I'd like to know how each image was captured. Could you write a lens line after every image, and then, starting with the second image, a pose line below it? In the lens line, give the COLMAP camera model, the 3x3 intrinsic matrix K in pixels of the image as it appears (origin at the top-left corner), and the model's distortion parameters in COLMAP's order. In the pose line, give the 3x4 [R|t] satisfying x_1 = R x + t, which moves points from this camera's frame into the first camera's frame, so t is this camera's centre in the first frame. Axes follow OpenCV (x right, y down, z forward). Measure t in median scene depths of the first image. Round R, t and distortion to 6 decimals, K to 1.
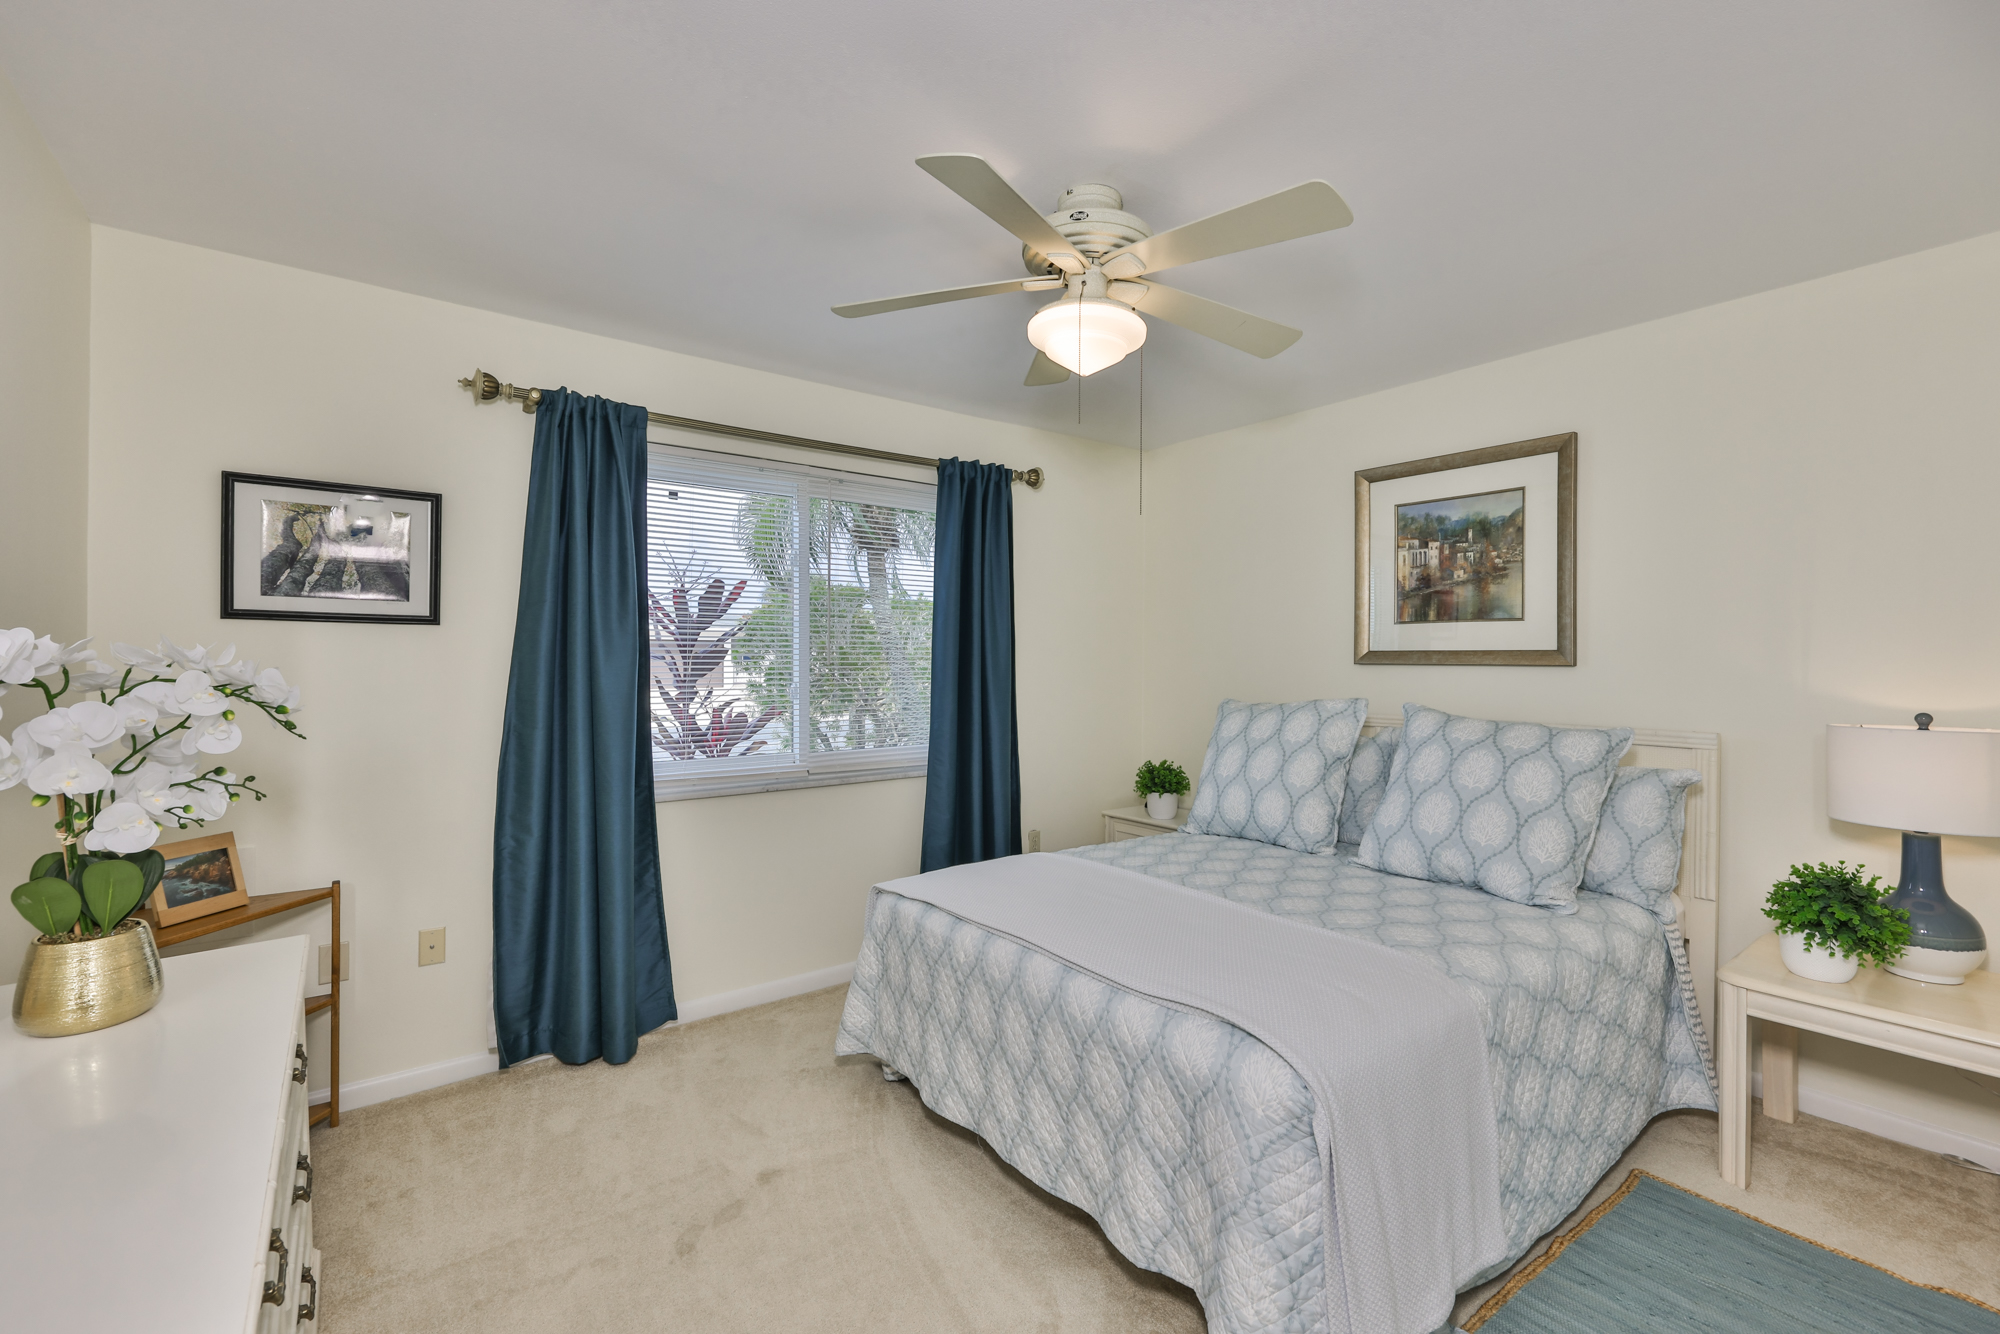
lens RADIAL K [[873.9, 0, 1002.8], [0, 873.9, 660.9], [0, 0, 1]] dist [0.000373, 0.000156]
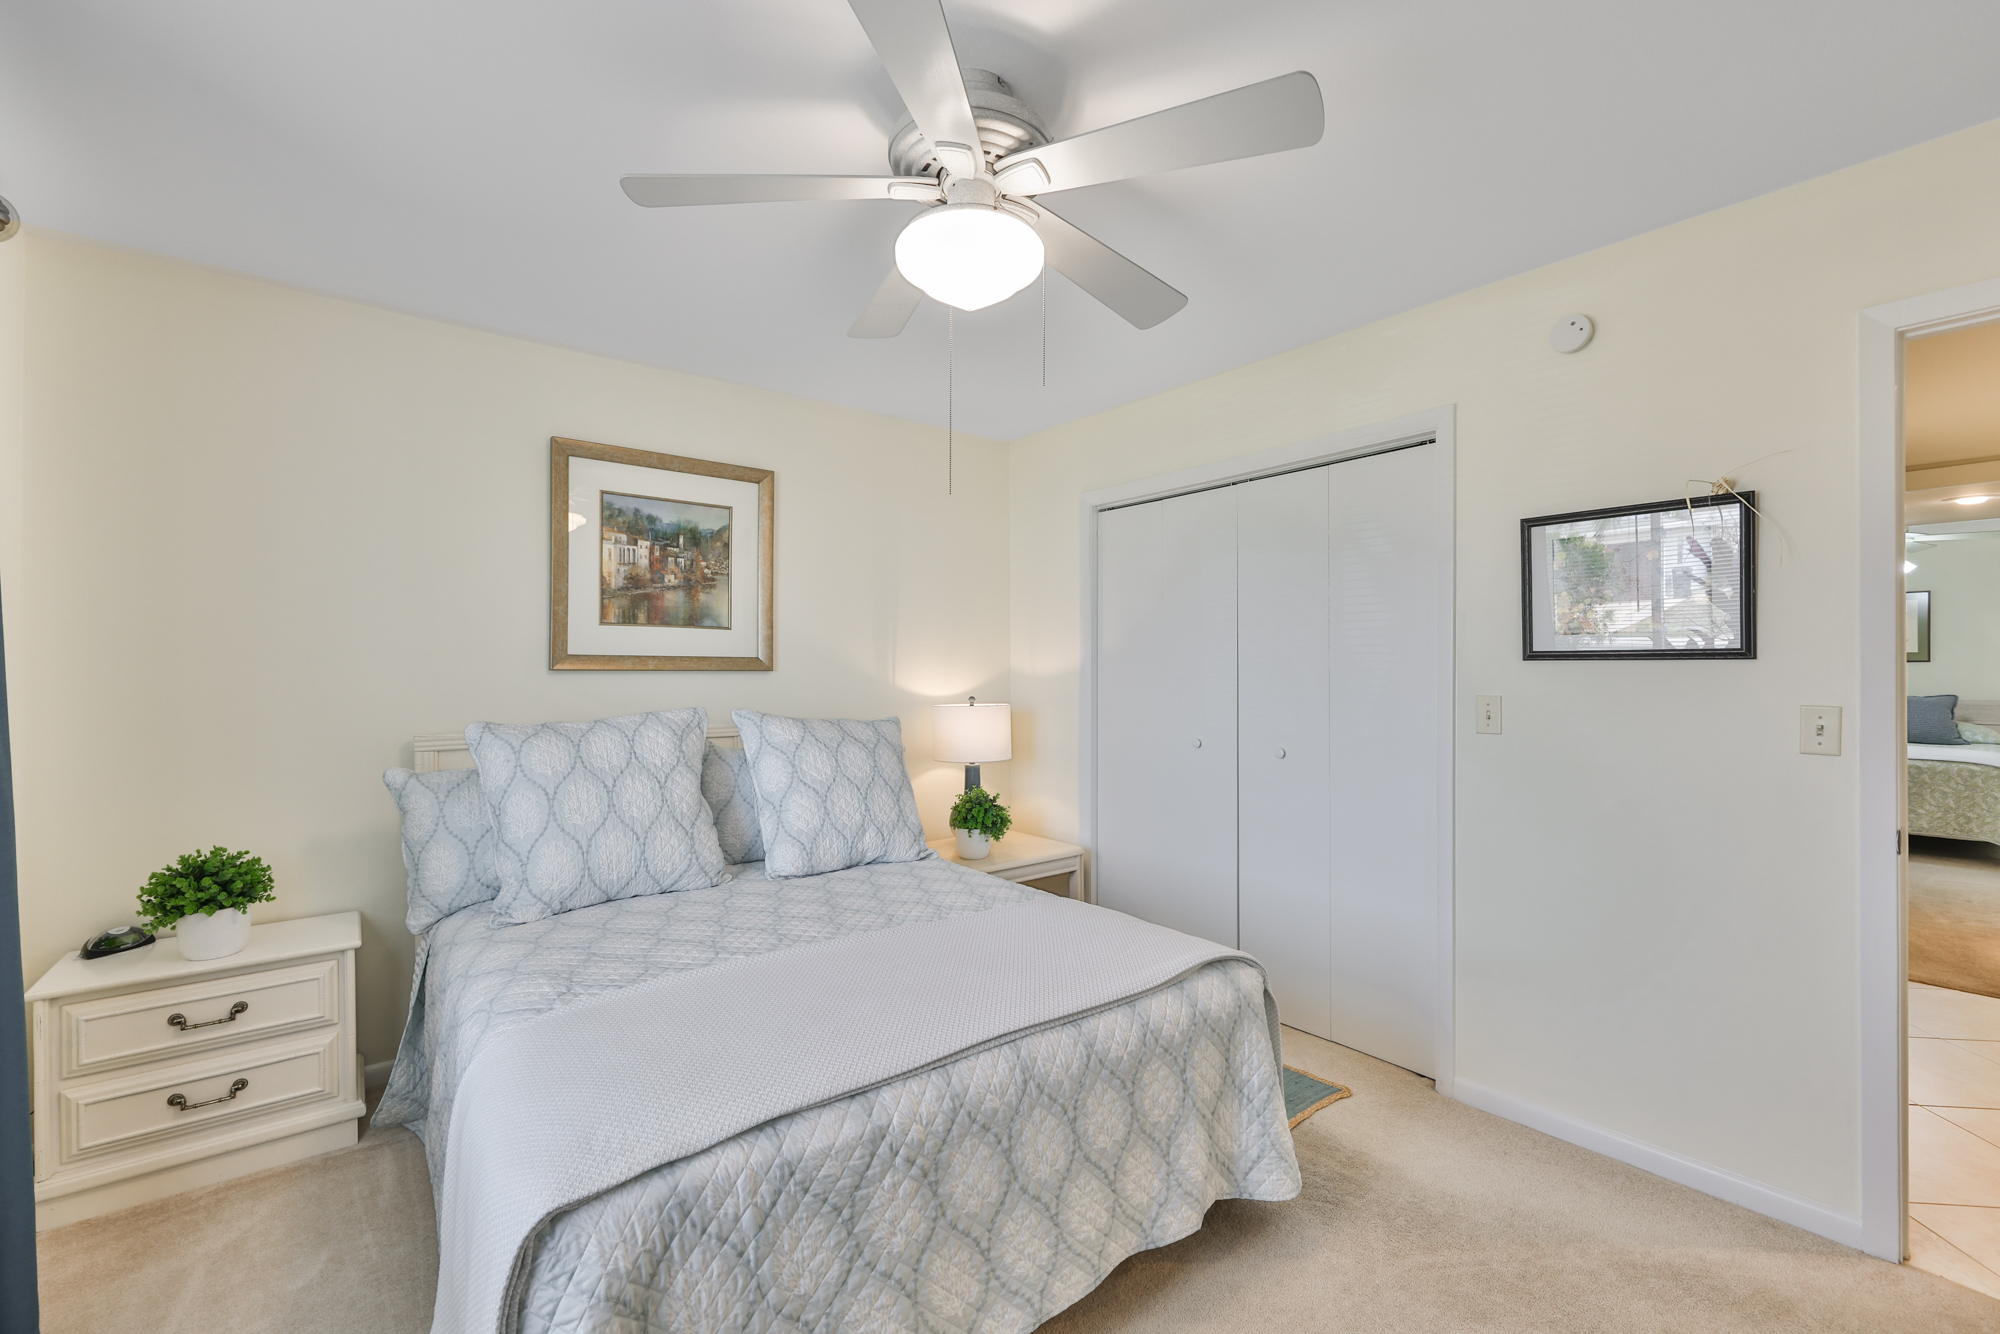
lens RADIAL K [[873.9, 0, 985.8], [0, 873.9, 669.9], [0, 0, 1]] dist [0.000373, 0.000156]
pose [[-0.007062, -0.001311, 0.999974, -0.464742], [-0.002149, 0.999997, 0.001296, 0.001539], [-0.999973, -0.002140, -0.007065, 0.652275]]
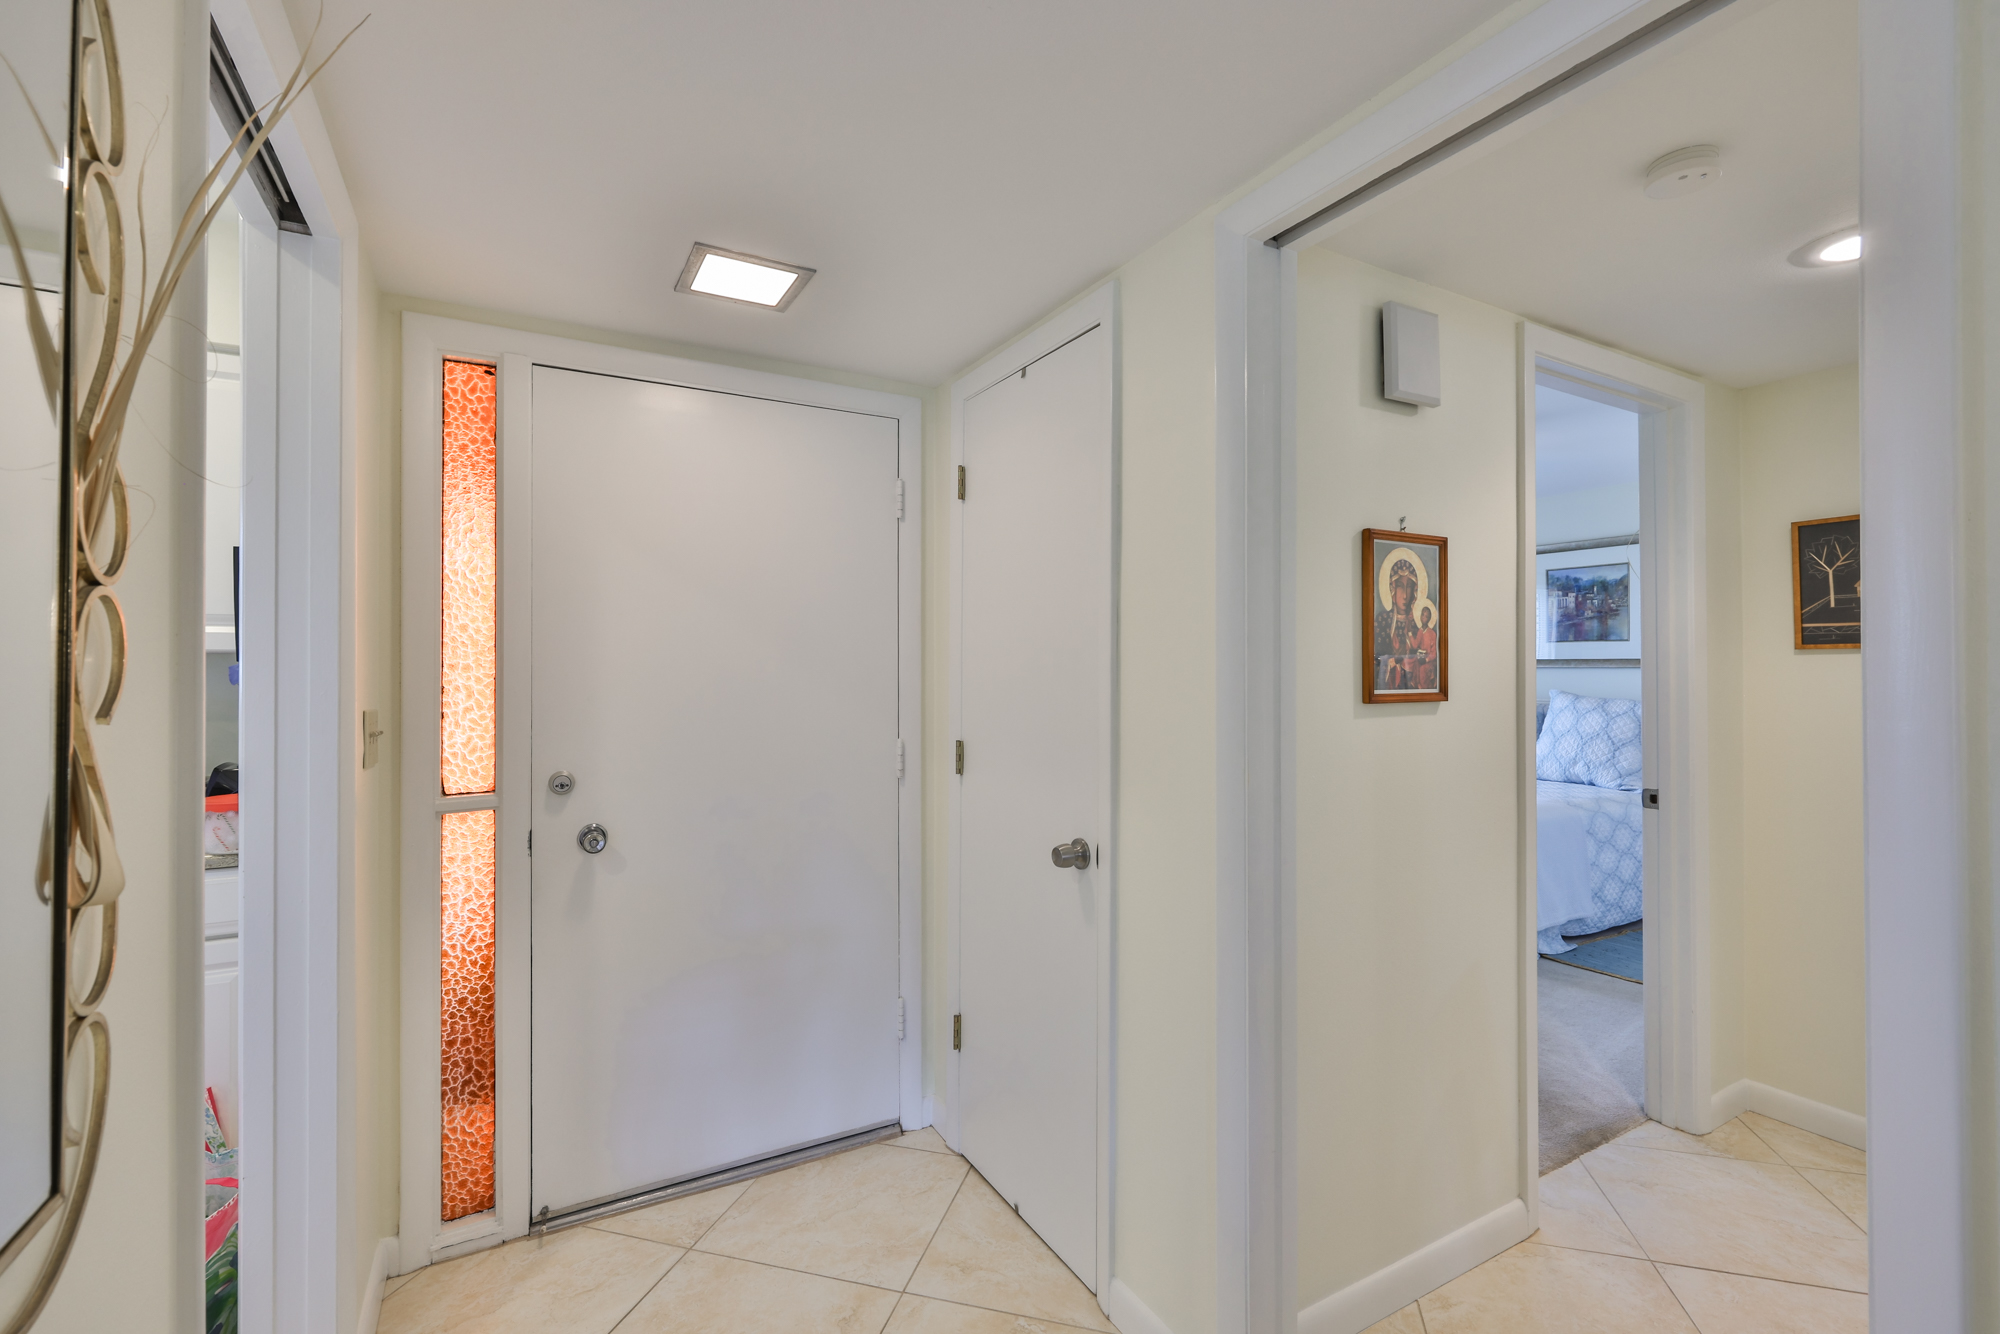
lens RADIAL K [[873.9, 0, 981.3], [0, 873.9, 667.3], [0, 0, 1]] dist [0.000373, 0.000156]
pose [[0.987196, 0.000317, -0.159510, -0.347117], [-0.000591, 0.999998, -0.001672, 0.006930], [0.159509, 0.001745, 0.987195, -0.815346]]
